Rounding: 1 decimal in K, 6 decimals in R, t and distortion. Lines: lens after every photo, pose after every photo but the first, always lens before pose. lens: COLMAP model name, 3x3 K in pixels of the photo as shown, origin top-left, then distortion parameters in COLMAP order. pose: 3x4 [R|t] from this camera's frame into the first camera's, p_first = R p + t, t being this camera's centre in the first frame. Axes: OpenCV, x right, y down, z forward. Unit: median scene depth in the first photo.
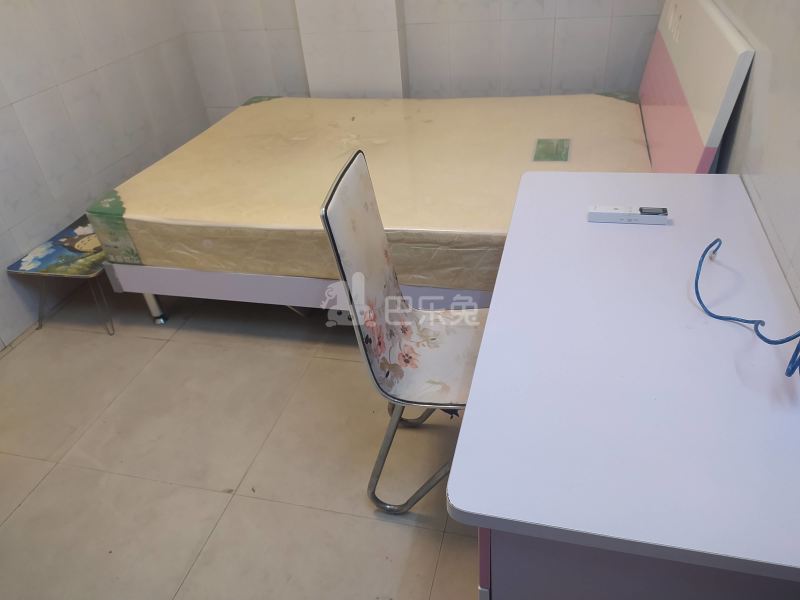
lens RADIAL K [[609.2, 0, 402.8], [0, 609.2, 297.7], [0, 0, 1]] dist [0.051518, -0.064969]
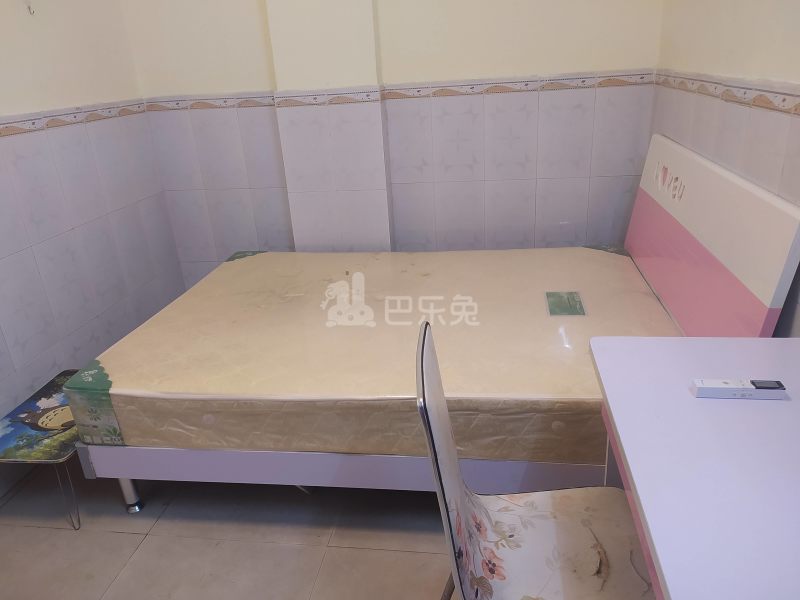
lens RADIAL K [[609.2, 0, 422.0], [0, 609.2, 293.8], [0, 0, 1]] dist [0.051518, -0.064969]
pose [[0.993491, -0.020740, 0.112008, -0.097878], [0.046095, 0.972380, -0.228805, -0.042273], [-0.104169, 0.232479, 0.967007, 0.067113]]
